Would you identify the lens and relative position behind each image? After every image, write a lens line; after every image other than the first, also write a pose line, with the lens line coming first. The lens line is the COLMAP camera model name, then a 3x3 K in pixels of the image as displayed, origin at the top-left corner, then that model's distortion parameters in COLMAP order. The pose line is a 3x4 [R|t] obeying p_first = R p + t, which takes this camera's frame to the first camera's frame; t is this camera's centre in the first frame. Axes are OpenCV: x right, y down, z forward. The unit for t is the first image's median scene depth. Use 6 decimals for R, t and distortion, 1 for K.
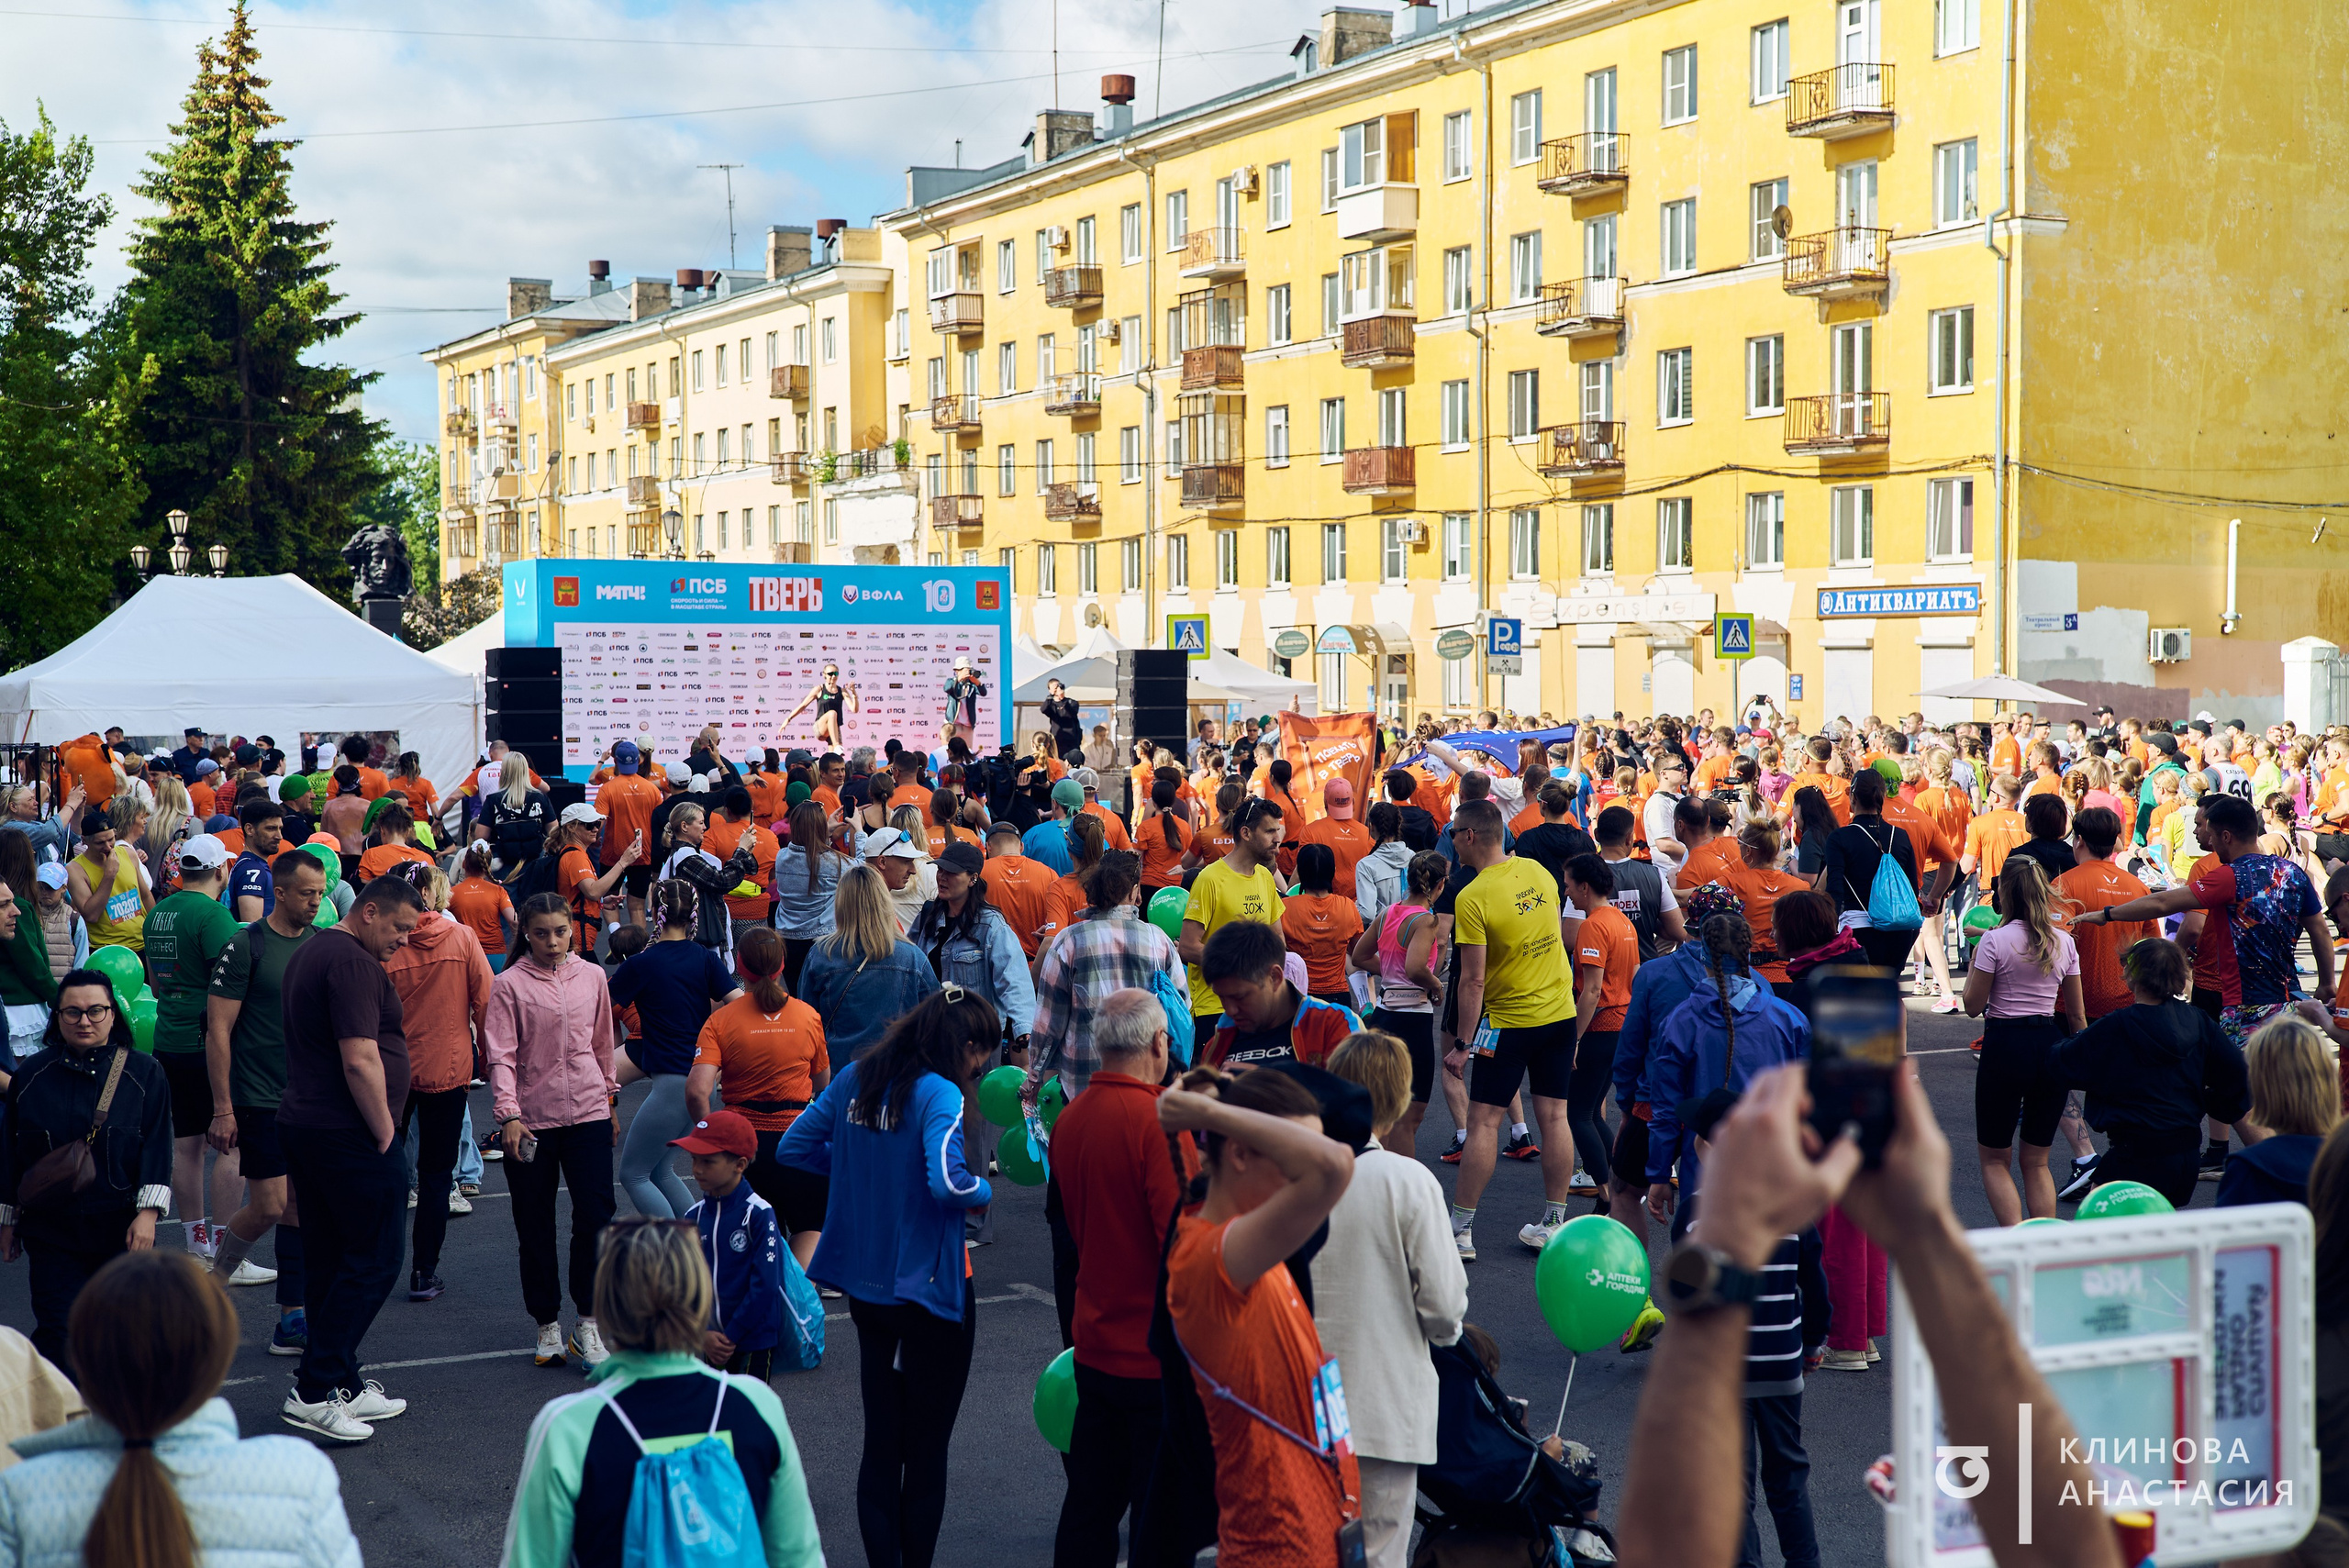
lens RADIAL K [[3382.0, 0, 1172.3], [0, 3382.0, 787.5], [0, 0, 1]] dist [0.088820, 0.000000]
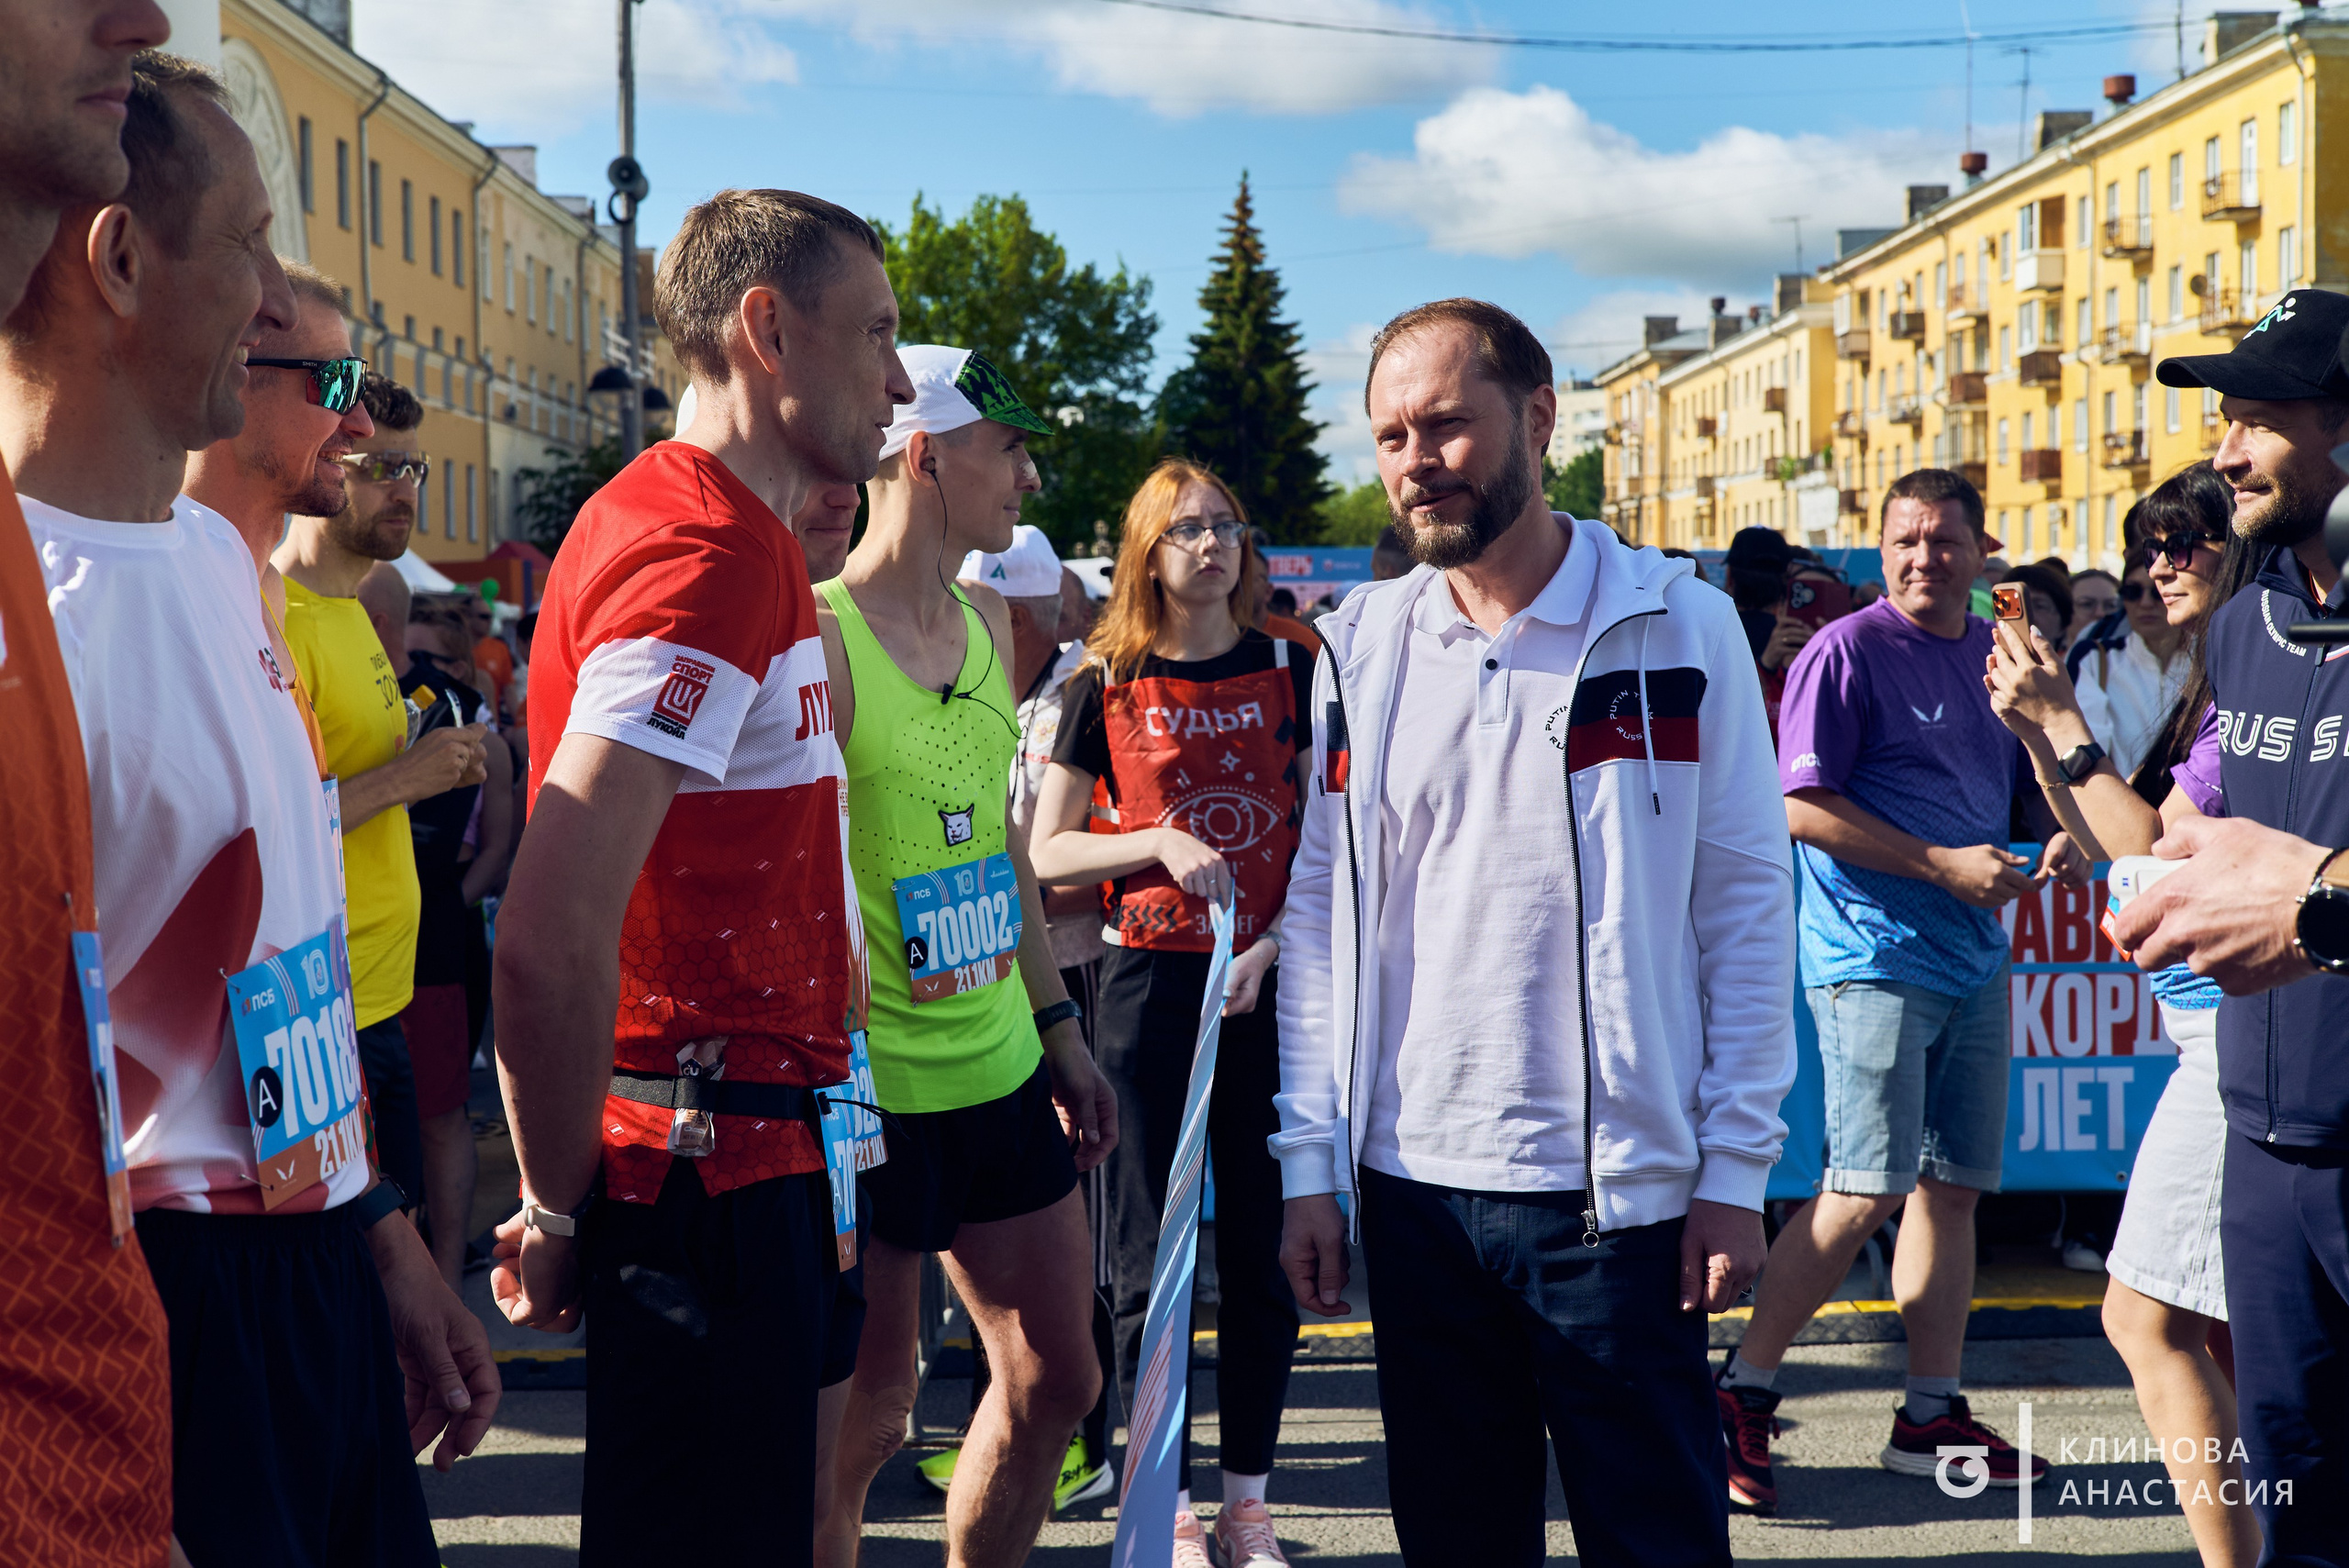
lens RADIAL K [[3382.0, 0, 1176.6], [0, 3382.0, 783.5], [0, 0, 1]] dist [0.088820, 0.000000]
pose [[0.909592, 0.011381, -0.415346, 0.312211], [-0.010121, 0.999935, 0.005234, 0.026568], [0.415379, -0.000557, 0.909648, -0.350381]]
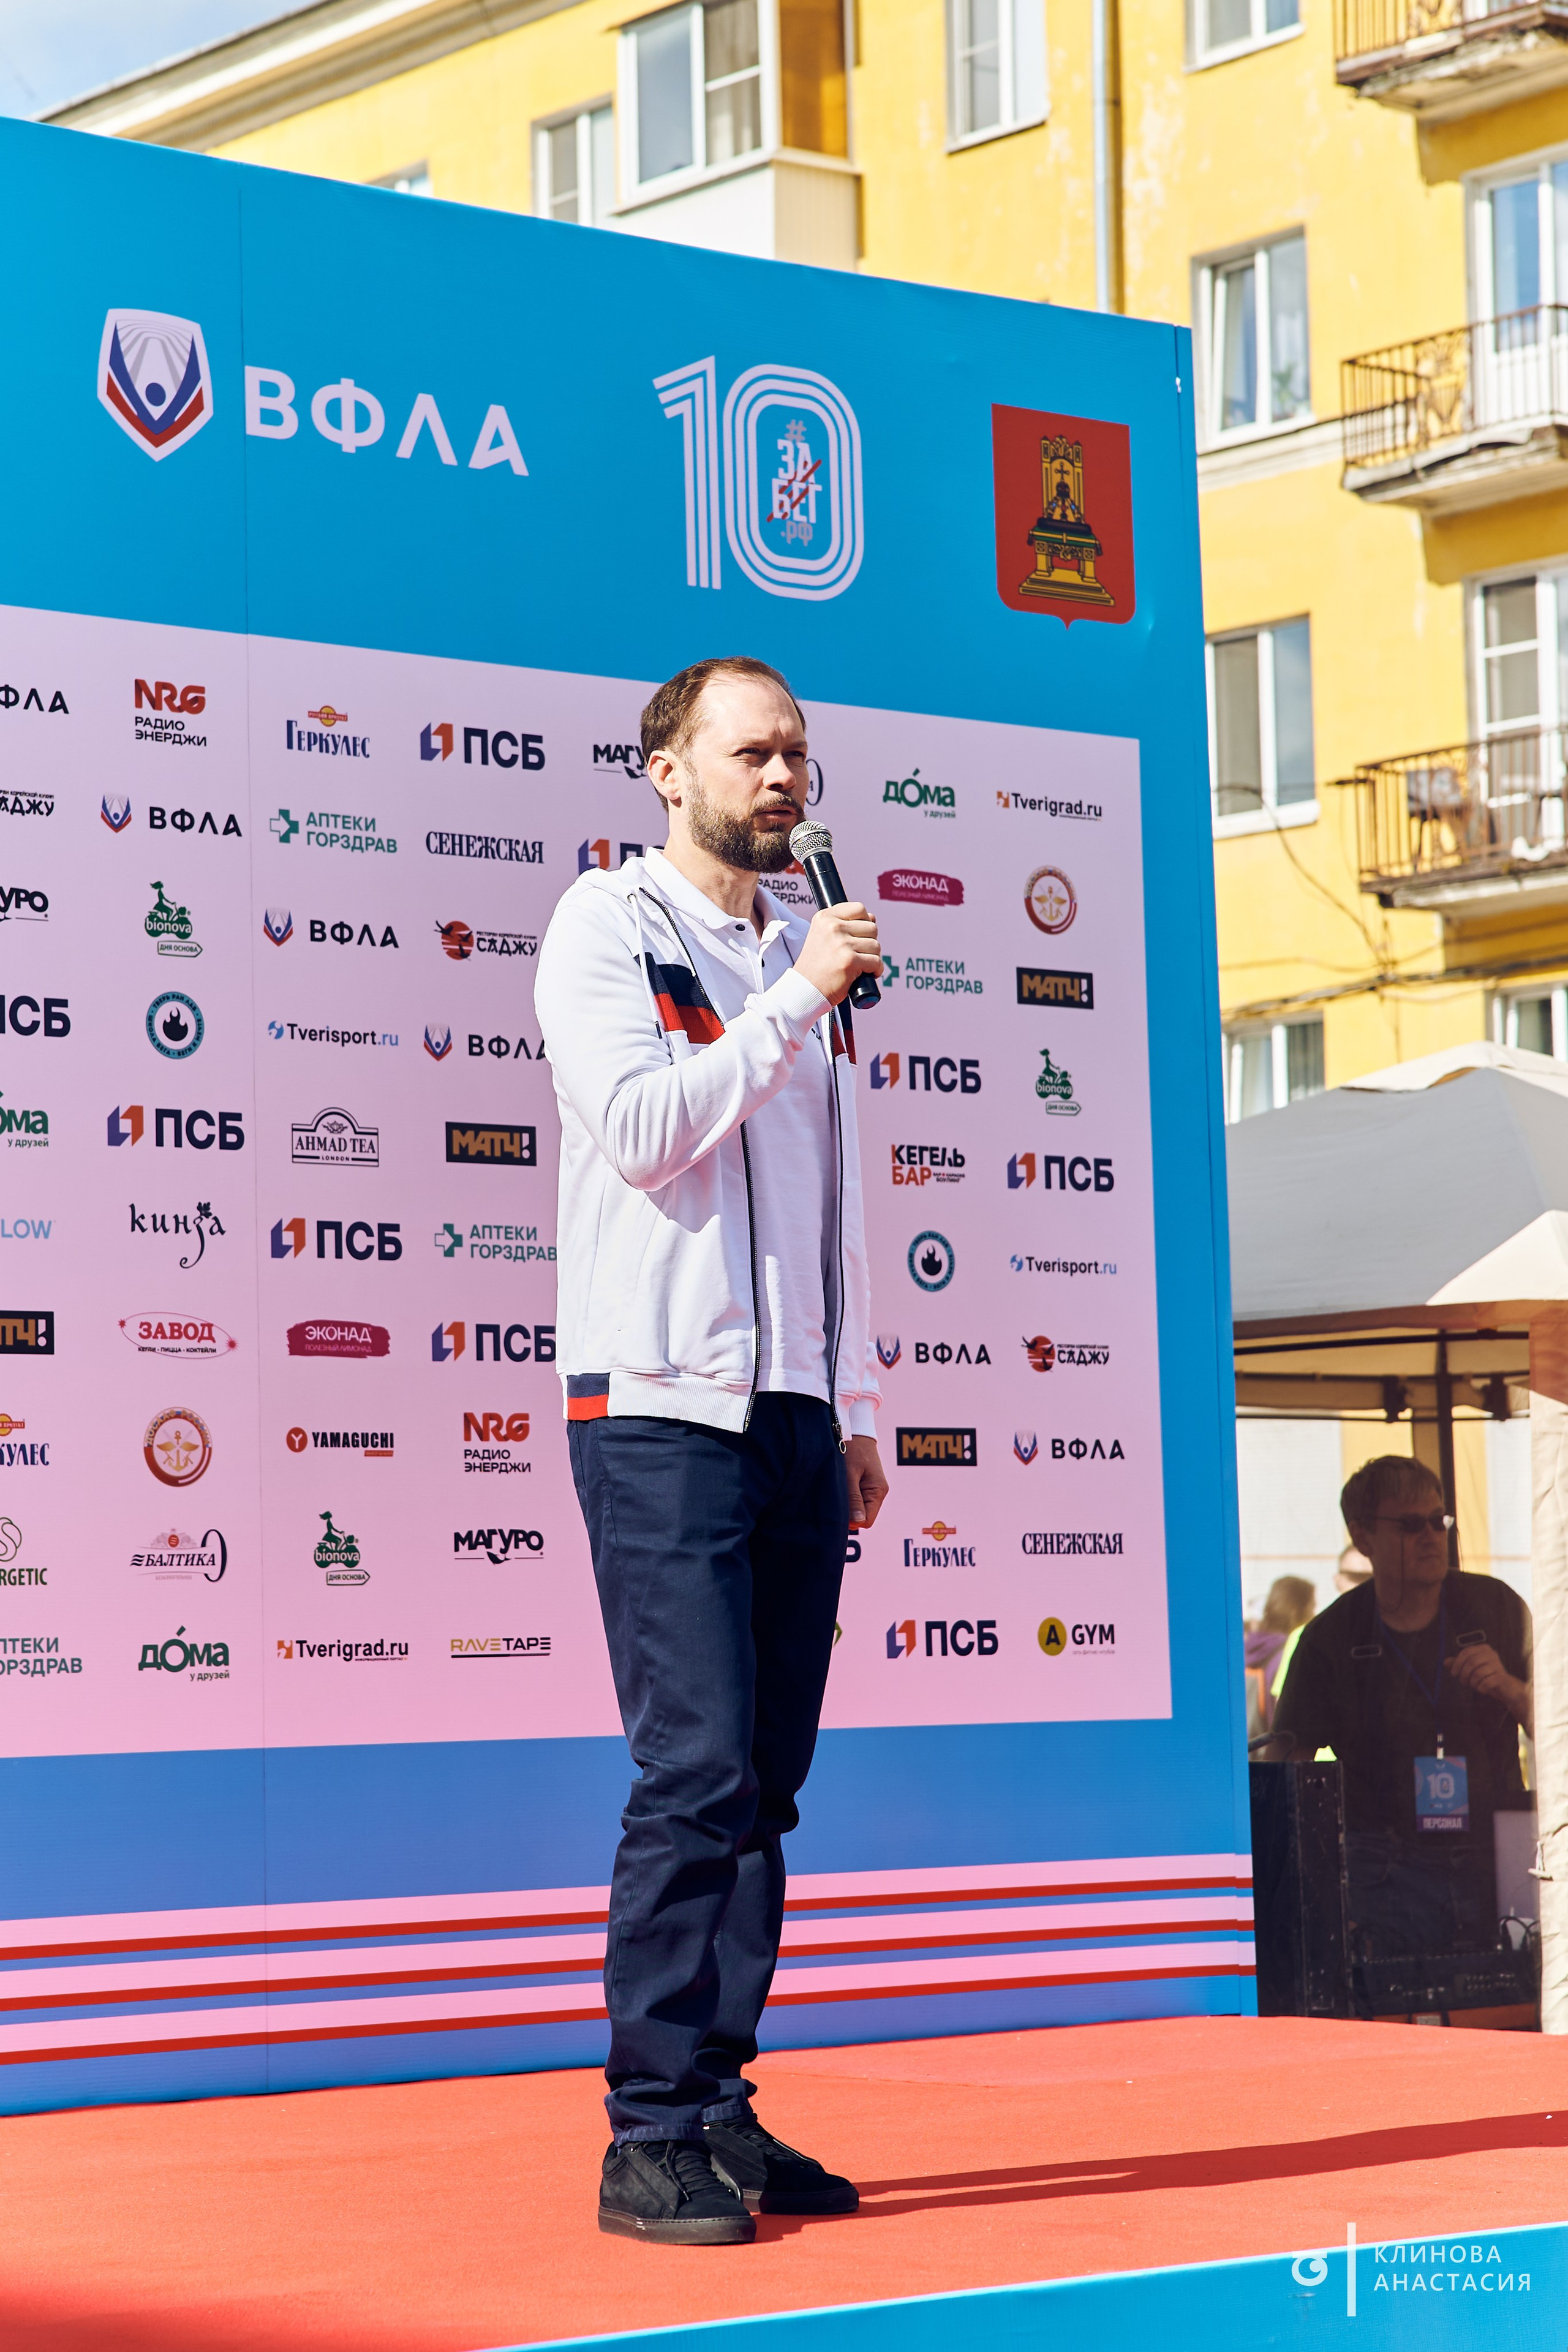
lens RADIAL K [[5380.1, 0, 783.4], [0, 5380.1, 1176.6], [0, 0, 1]] dist [-0.006956, 0.000000]
pose [[0.974034, 0.000780, 0.226401, -0.063435], [0.026219, 0.992878, -0.116218, -0.002959], [-0.224879, 0.119137, 0.967076, 0.439844]]
